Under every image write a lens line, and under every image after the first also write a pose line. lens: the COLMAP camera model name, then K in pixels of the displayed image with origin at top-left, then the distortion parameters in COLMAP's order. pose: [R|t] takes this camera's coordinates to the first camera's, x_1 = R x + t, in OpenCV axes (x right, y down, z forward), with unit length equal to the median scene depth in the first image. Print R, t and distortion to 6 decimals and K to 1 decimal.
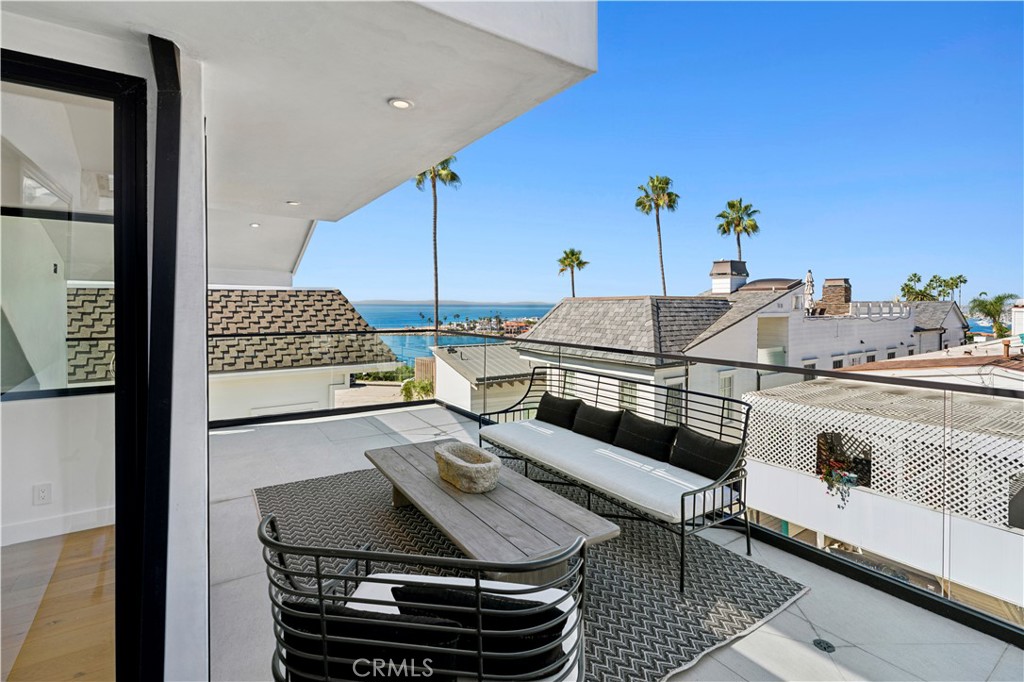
lens RADIAL K [[478.4, 0, 528.2], [0, 478.4, 315.2], [0, 0, 1]] dist [-0.009497, 0.003694]
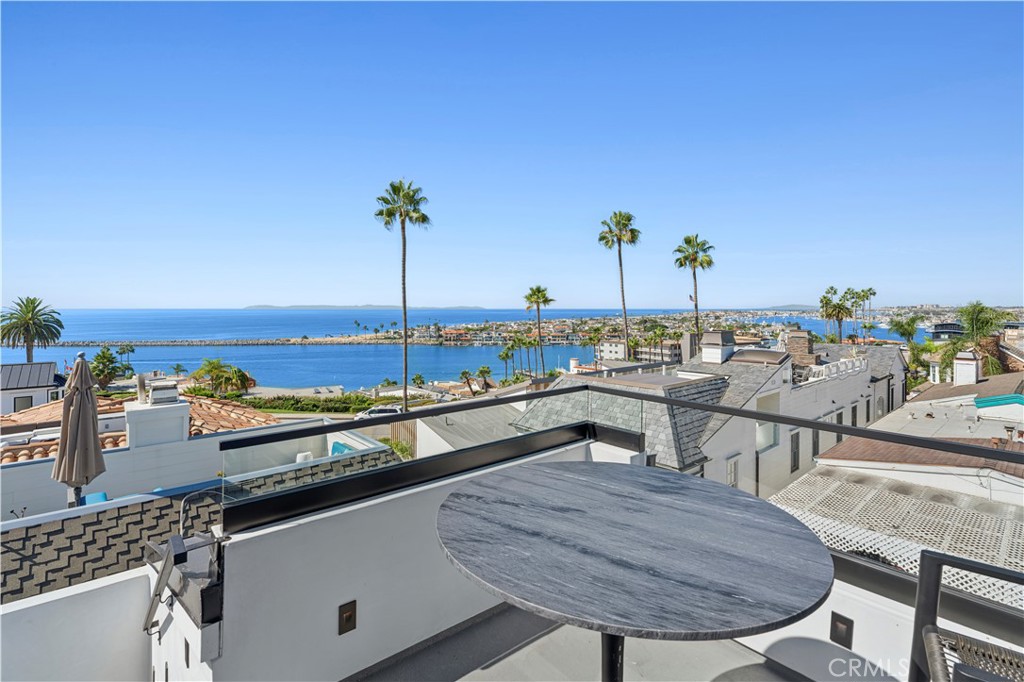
lens RADIAL K [[478.4, 0, 507.1], [0, 478.4, 316.2], [0, 0, 1]] dist [-0.009497, 0.003694]
pose [[0.994581, 0.001302, 0.103954, -0.070886], [-0.002558, 0.999925, 0.011947, -0.082068], [-0.103931, -0.012148, 0.994510, 0.019308]]
